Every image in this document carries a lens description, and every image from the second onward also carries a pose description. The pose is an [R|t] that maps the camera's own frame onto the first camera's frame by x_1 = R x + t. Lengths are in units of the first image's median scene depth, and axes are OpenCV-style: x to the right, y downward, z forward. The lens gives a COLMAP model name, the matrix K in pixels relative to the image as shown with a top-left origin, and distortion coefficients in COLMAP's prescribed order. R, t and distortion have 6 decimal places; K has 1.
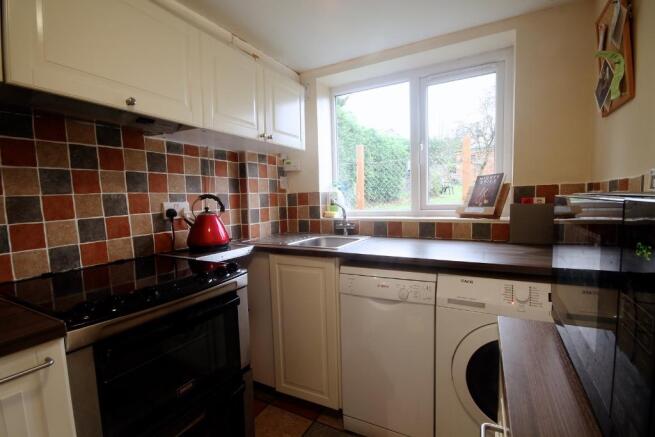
lens RADIAL K [[305.2, 0, 332.7], [0, 305.2, 220.7], [0, 0, 1]] dist [-0.006004, 0.000769]
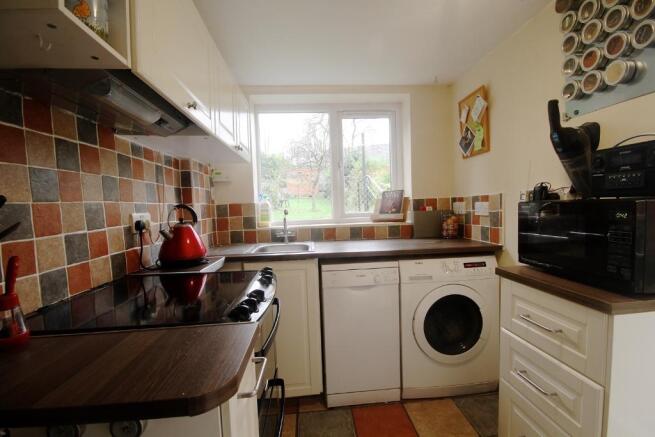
lens RADIAL K [[305.2, 0, 333.1], [0, 305.2, 220.3], [0, 0, 1]] dist [-0.006004, 0.000769]
pose [[0.841577, -0.026503, 0.539486, -0.539003], [0.051292, 0.998203, -0.030975, 0.014749], [-0.537696, 0.053739, 0.841425, -0.015800]]
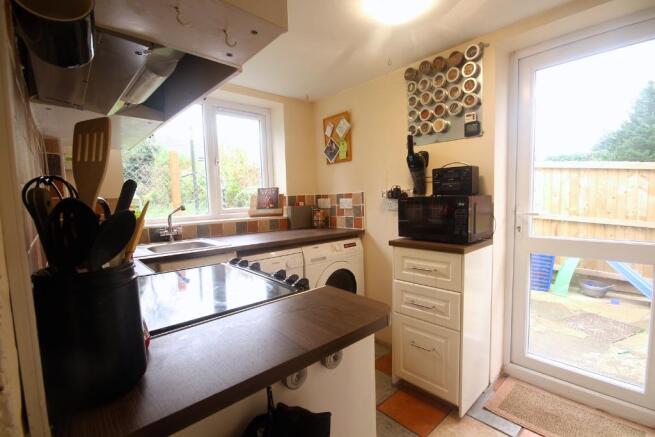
lens RADIAL K [[305.2, 0, 333.9], [0, 305.2, 220.6], [0, 0, 1]] dist [-0.006004, 0.000769]
pose [[0.334559, -0.053871, 0.940834, -0.949671], [0.092030, 0.995460, 0.024274, 0.005460], [-0.937870, 0.078464, 0.337998, 0.216441]]
